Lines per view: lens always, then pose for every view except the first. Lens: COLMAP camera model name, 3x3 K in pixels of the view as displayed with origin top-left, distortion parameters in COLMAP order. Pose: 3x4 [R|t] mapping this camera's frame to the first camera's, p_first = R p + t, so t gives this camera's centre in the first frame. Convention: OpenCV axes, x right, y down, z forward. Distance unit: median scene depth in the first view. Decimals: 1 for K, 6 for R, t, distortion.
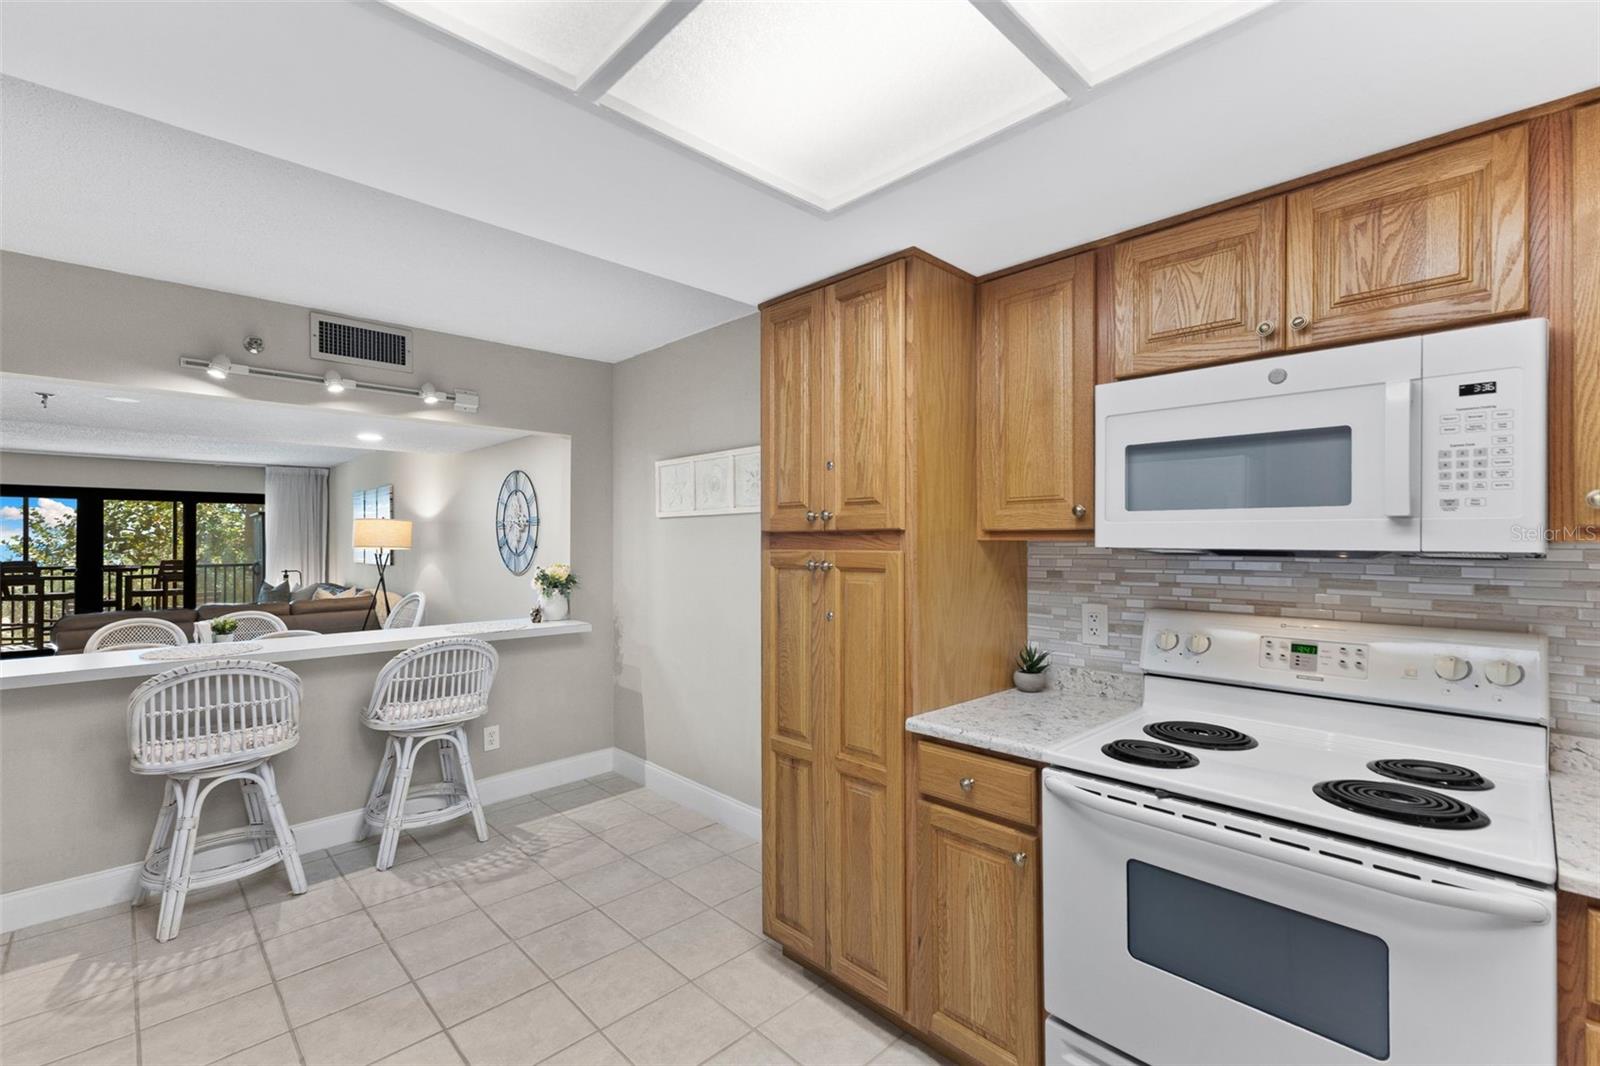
lens RADIAL K [[699.9, 0, 799.5], [0, 699.9, 540.0], [0, 0, 1]] dist [0.000985, -0.000414]
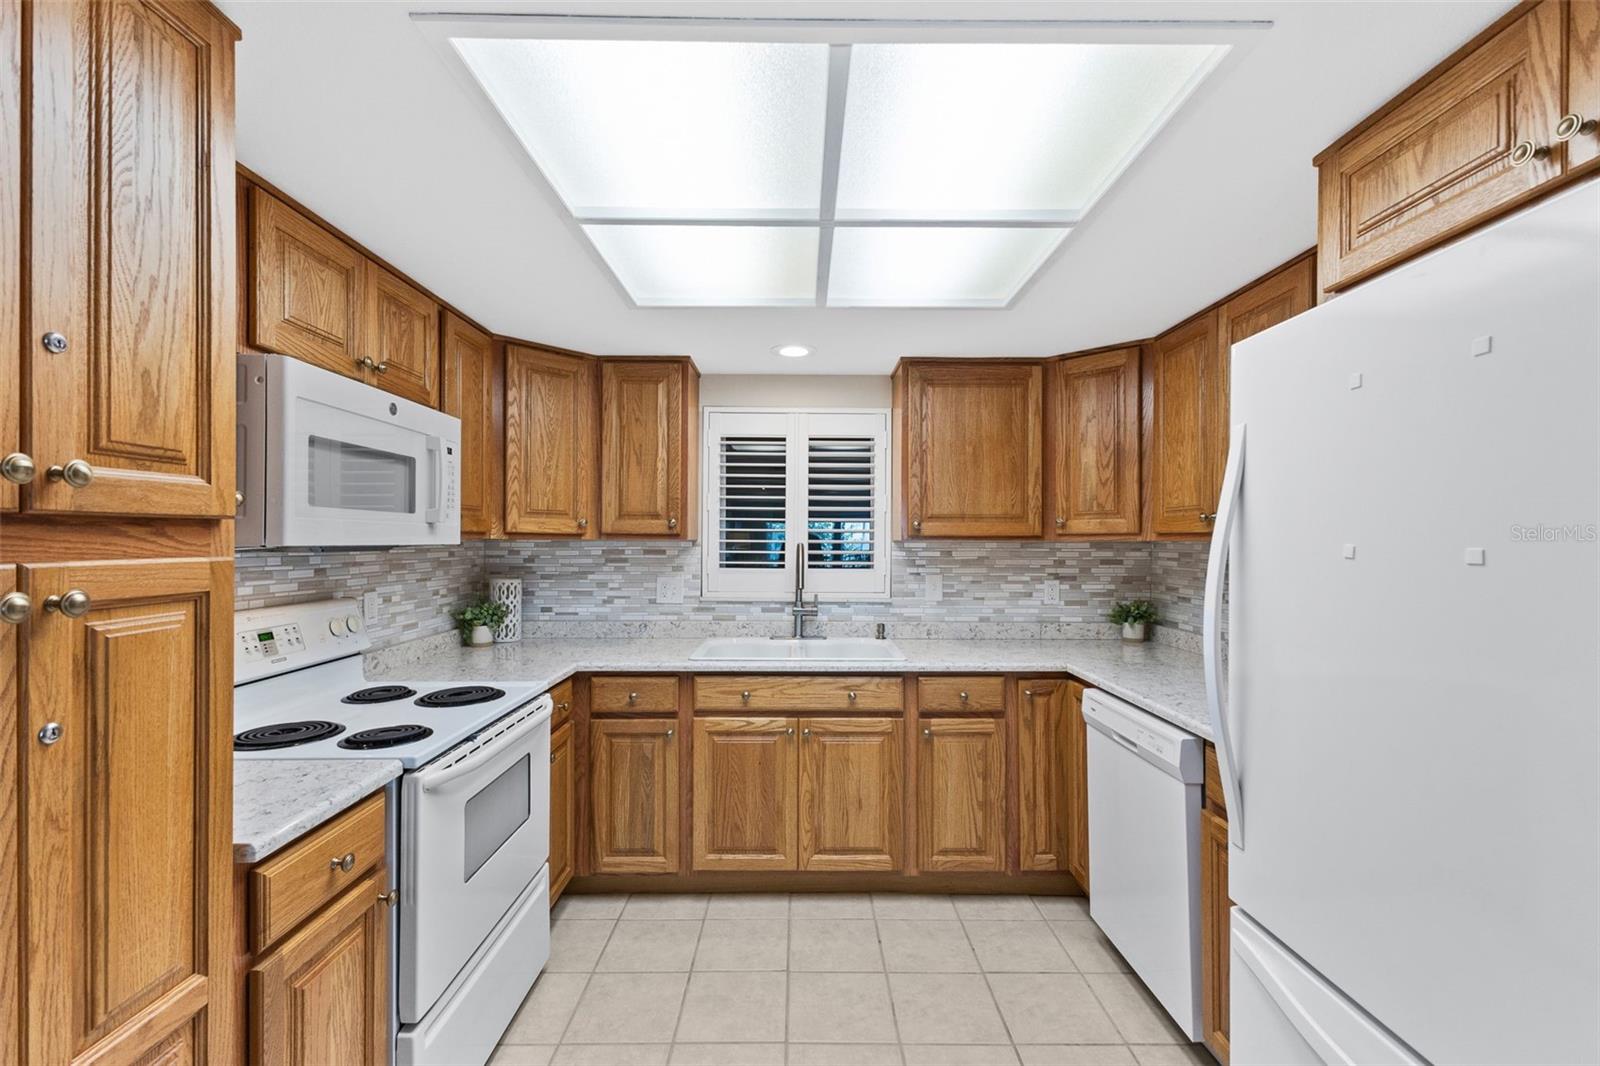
lens RADIAL K [[699.9, 0, 799.2], [0, 699.9, 532.6], [0, 0, 1]] dist [0.000985, -0.000414]
pose [[-0.720396, 0.002893, 0.693557, -0.646301], [-0.000922, 0.999986, -0.005129, -0.001661], [-0.693562, -0.004334, -0.720383, 1.233472]]
